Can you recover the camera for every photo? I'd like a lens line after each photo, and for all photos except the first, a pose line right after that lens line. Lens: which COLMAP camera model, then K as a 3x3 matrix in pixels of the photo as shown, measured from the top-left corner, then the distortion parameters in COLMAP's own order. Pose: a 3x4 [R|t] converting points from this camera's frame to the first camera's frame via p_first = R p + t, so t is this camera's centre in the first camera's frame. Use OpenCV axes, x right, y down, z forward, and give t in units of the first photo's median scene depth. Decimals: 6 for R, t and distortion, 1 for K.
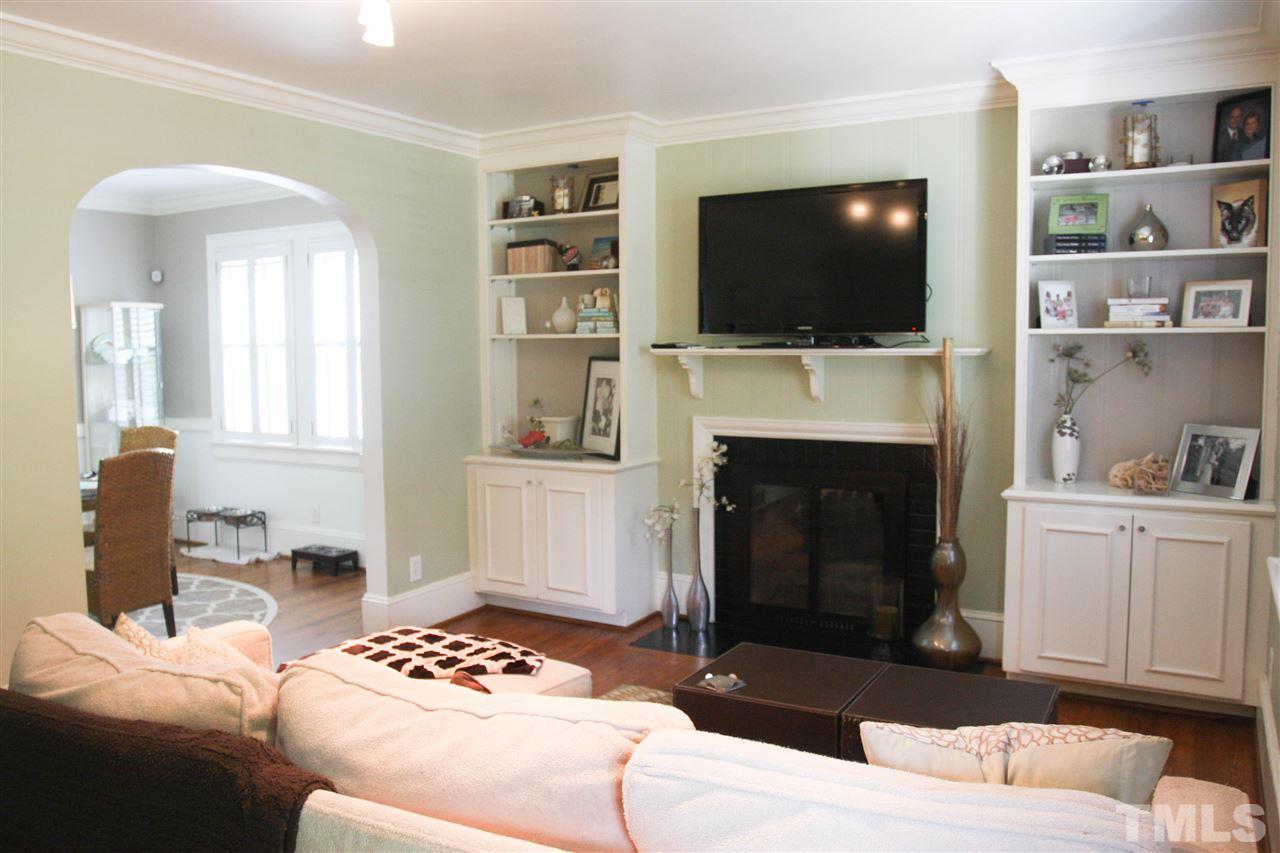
lens RADIAL K [[1003.9, 0, 640.1], [0, 1003.9, 429.7], [0, 0, 1]] dist [-0.085873, 0.041759]
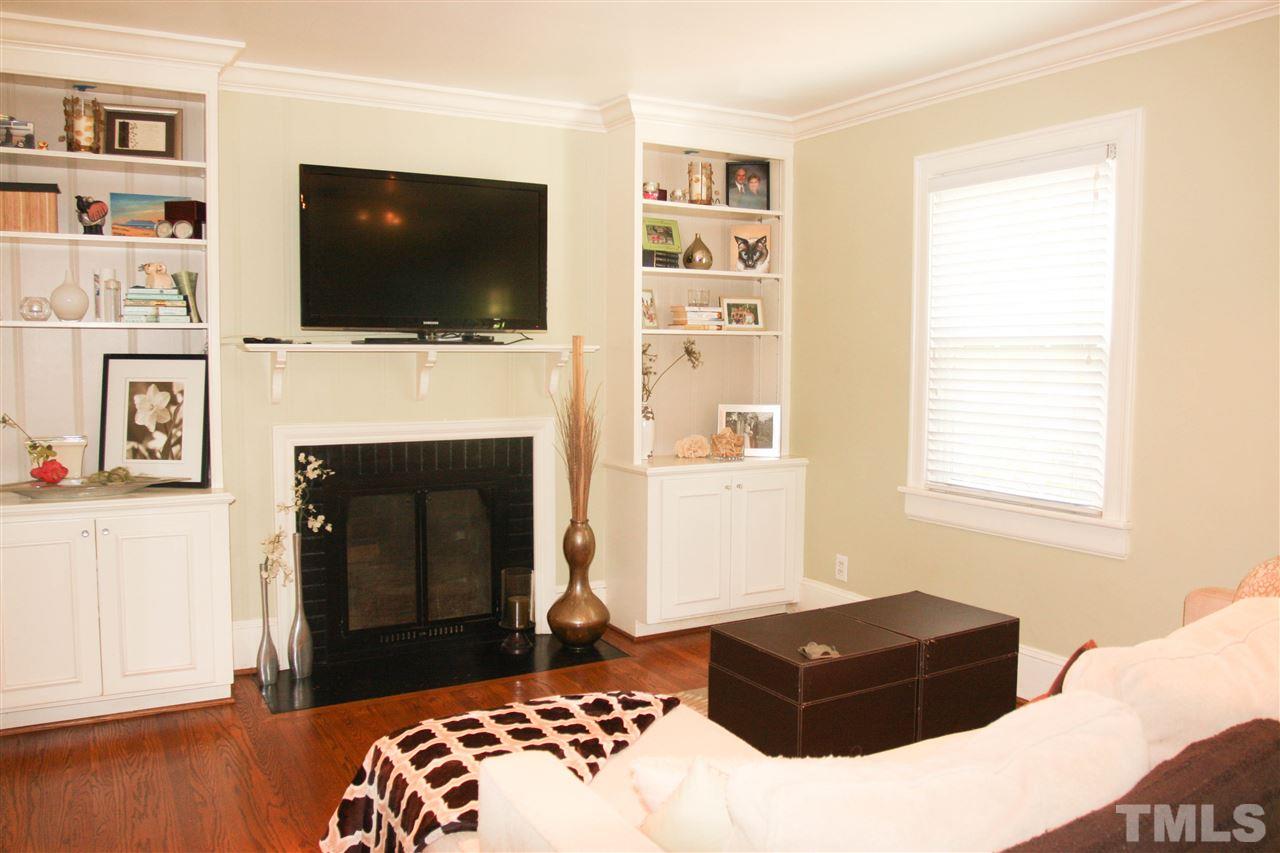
lens RADIAL K [[1003.9, 0, 641.9], [0, 1003.9, 421.8], [0, 0, 1]] dist [-0.085873, 0.041759]
pose [[0.502762, -0.055503, 0.862641, -0.616577], [0.060682, 0.997741, 0.028829, -0.026313], [-0.862293, 0.037853, 0.504994, 0.396242]]
